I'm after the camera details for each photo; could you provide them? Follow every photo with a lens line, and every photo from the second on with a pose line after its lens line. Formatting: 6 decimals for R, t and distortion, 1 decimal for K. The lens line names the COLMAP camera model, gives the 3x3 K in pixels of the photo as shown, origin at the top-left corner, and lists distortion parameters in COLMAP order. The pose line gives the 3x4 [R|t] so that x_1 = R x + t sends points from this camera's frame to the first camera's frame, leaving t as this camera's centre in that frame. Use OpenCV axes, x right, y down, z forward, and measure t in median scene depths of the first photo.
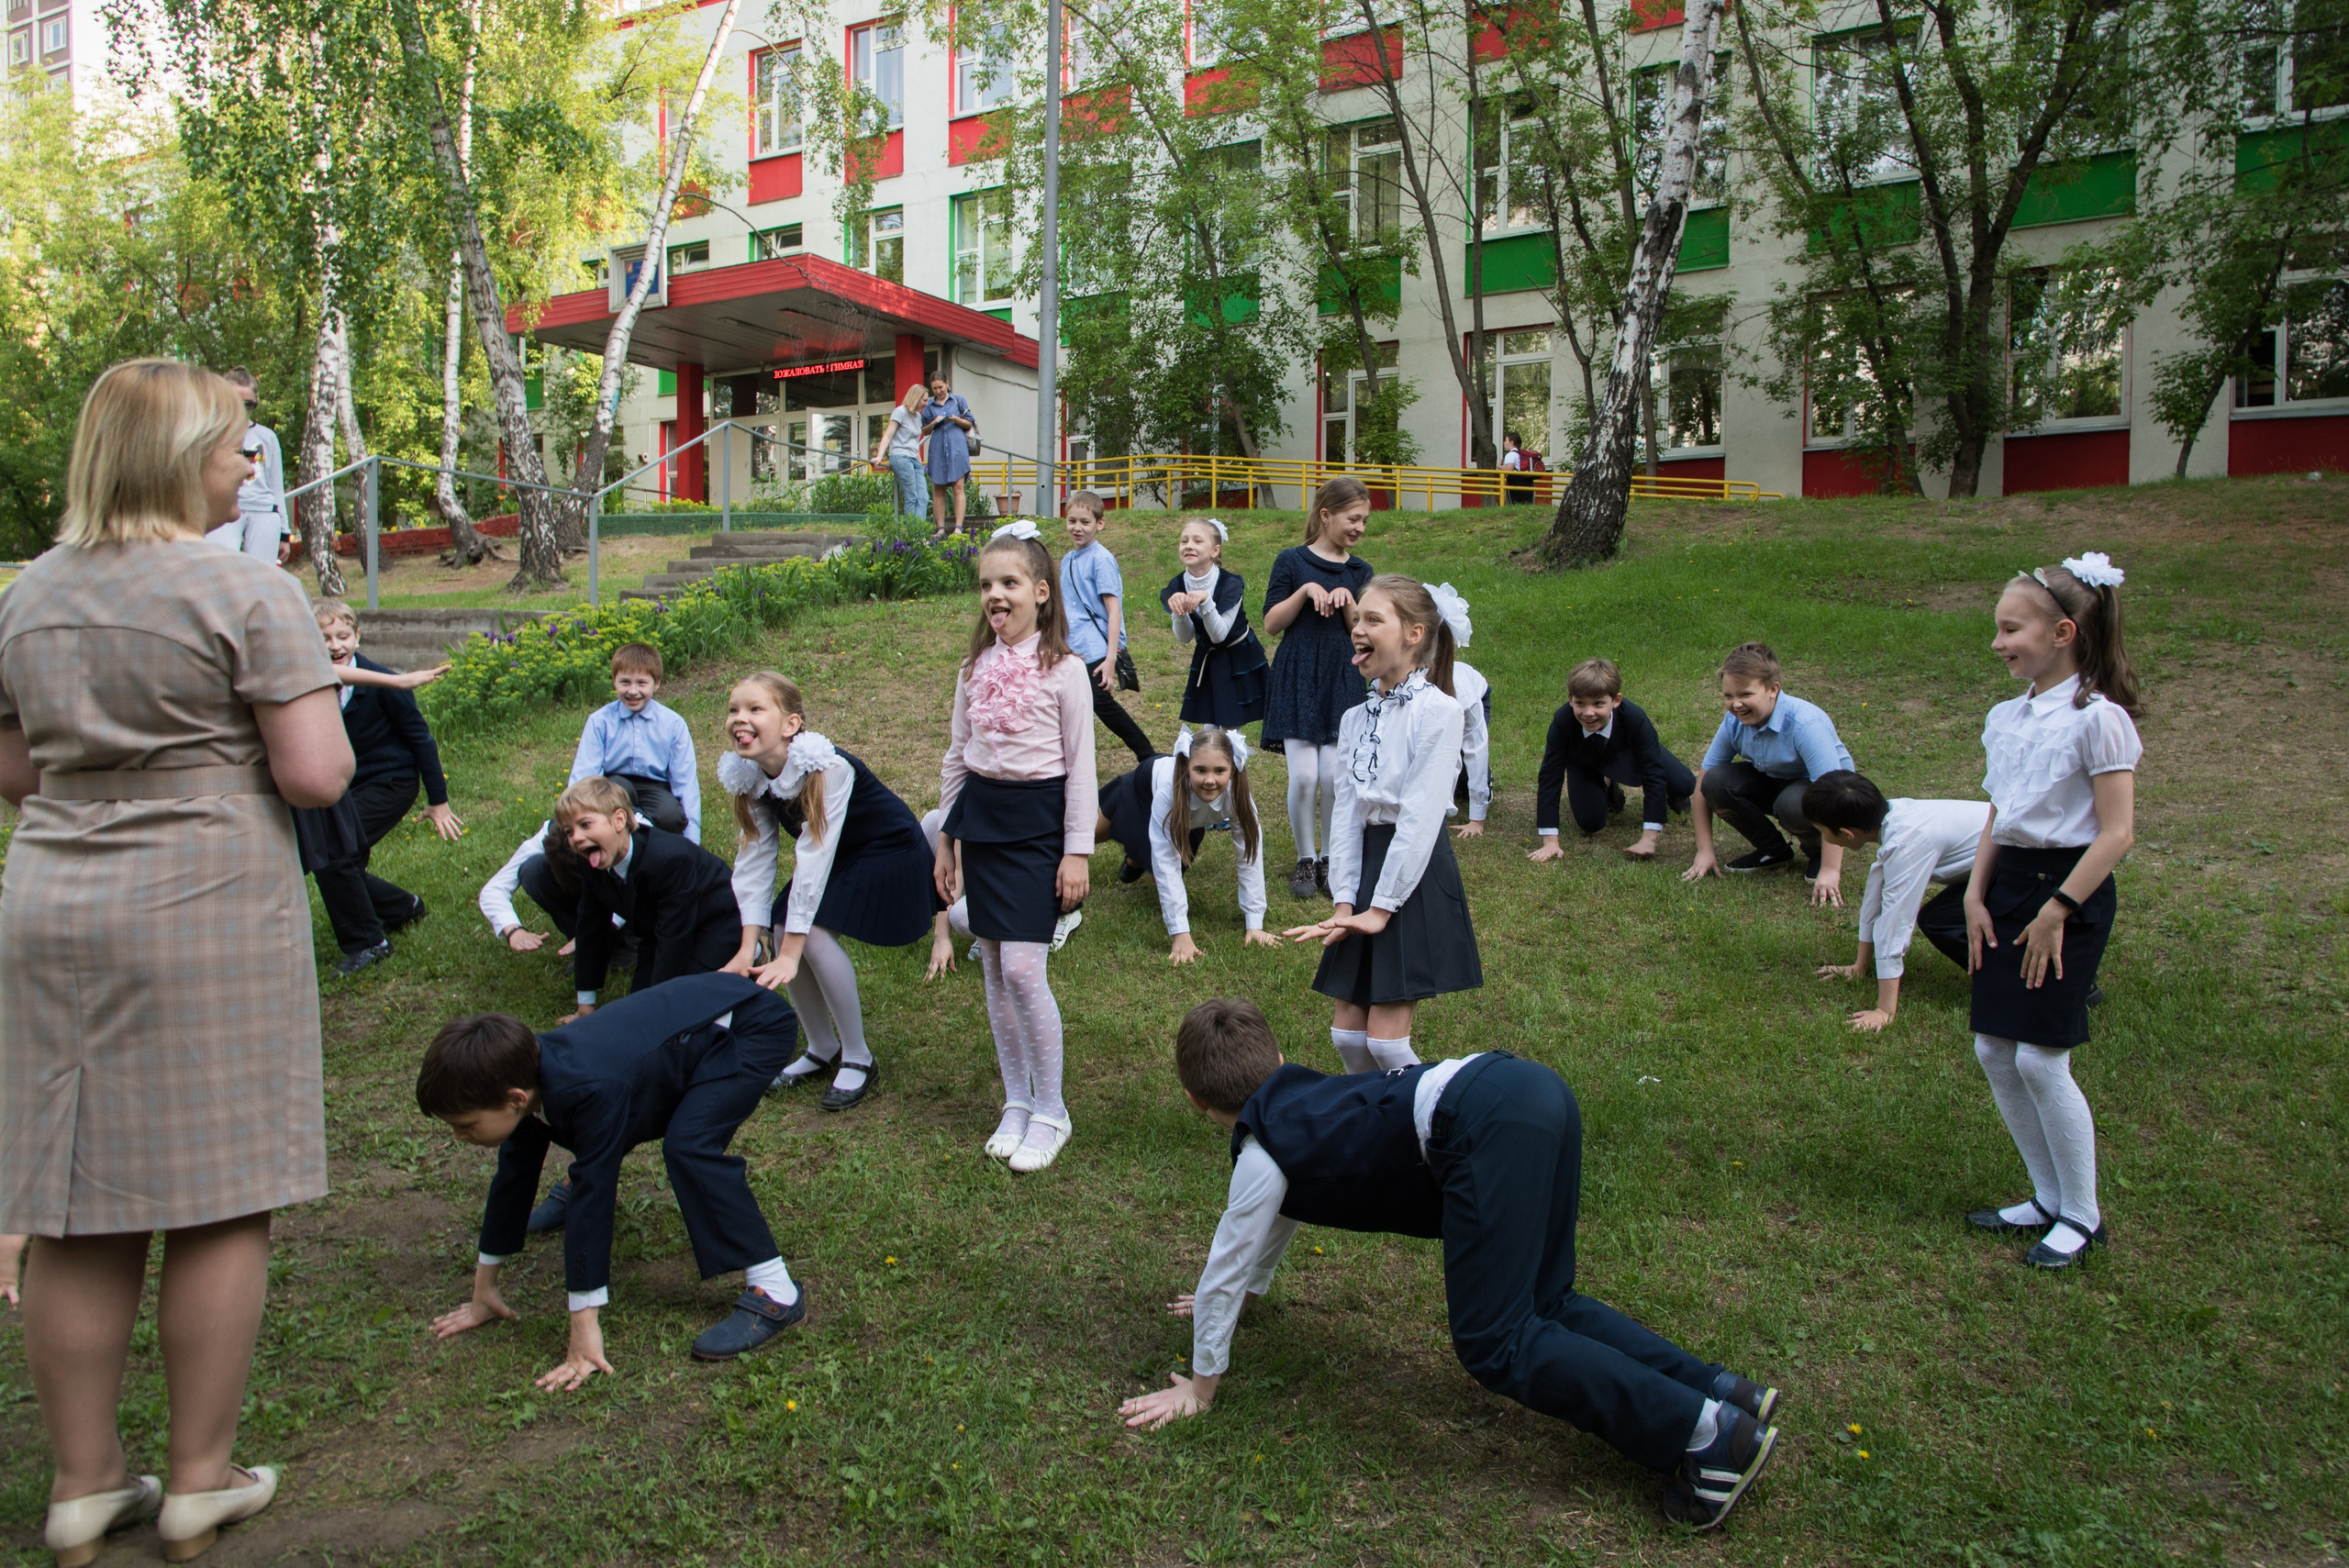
lens RADIAL K [[1667.5, 0, 1173.4], [0, 1667.5, 794.7], [0, 0, 1]] dist [-0.002887, -0.004352]
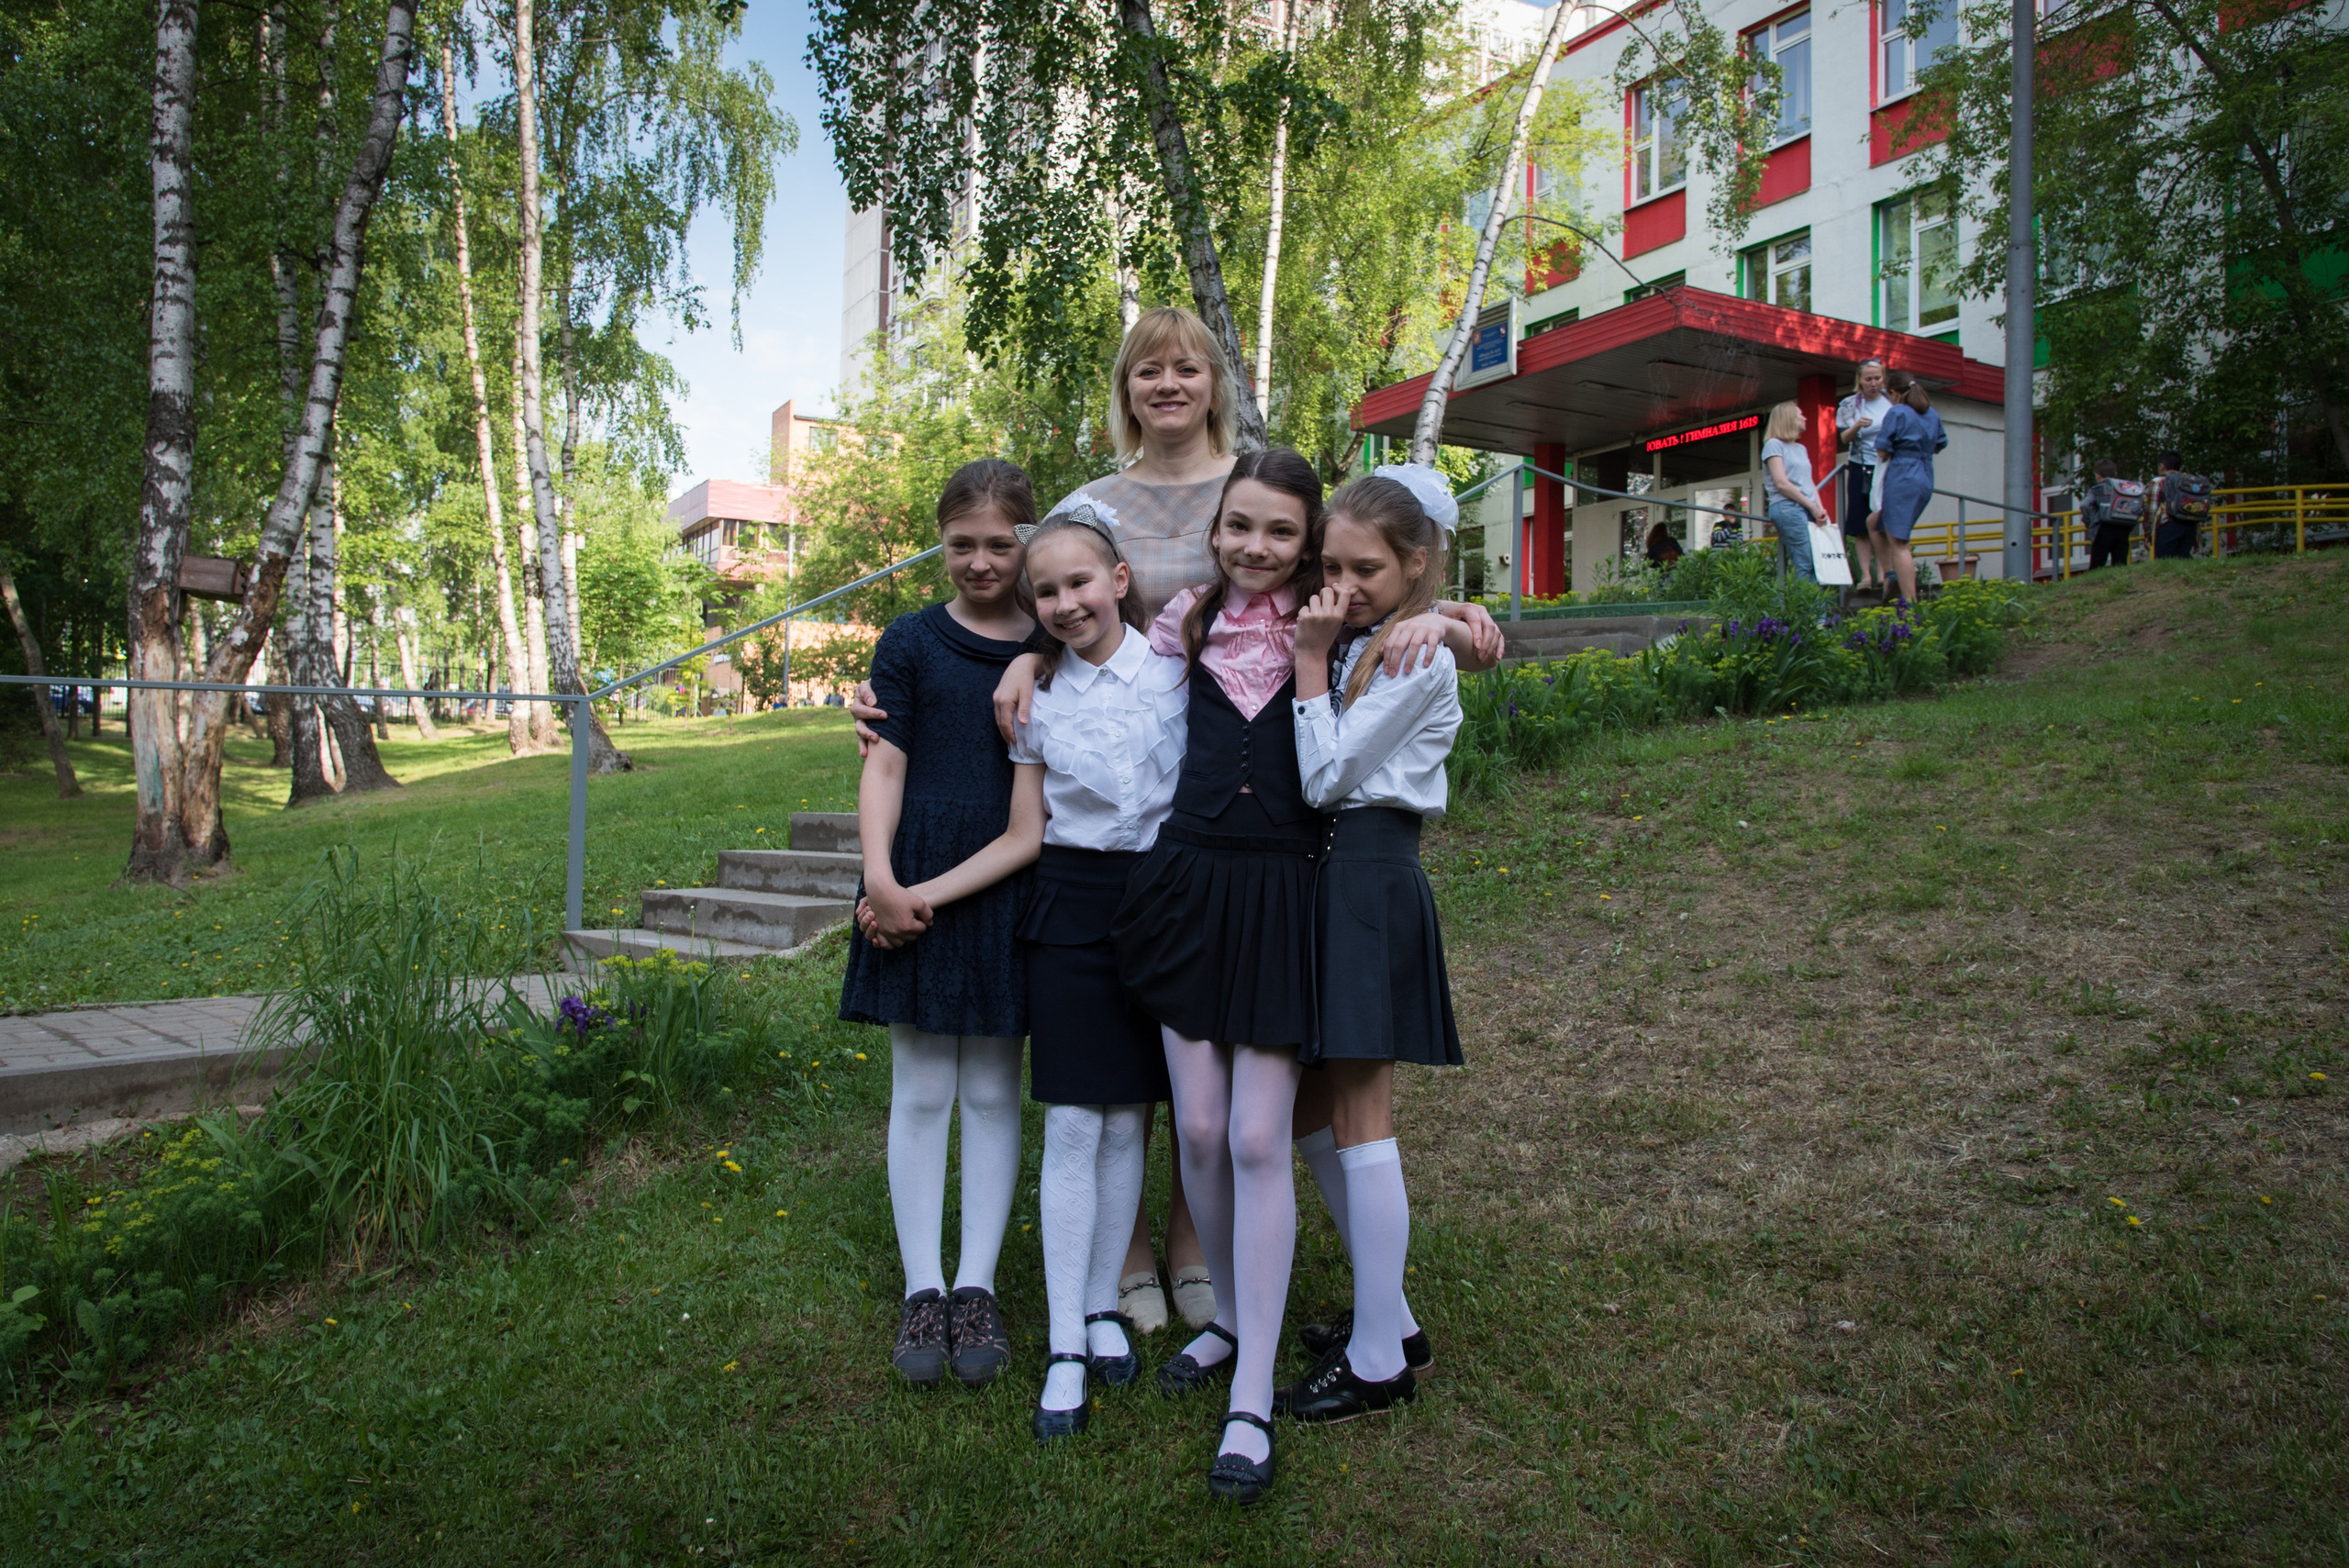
lens RADIAL K [[1675.0, 0, 1174.9], [0, 1675.0, 772.3], [0, 0, 1]] dist [-0.003333, -0.052675]
pose [[0.862522, -0.003498, -0.506008, -0.023150], [-0.038169, 0.996678, -0.071950, -0.023711], [0.504578, 0.081372, 0.859523, 0.197676]]
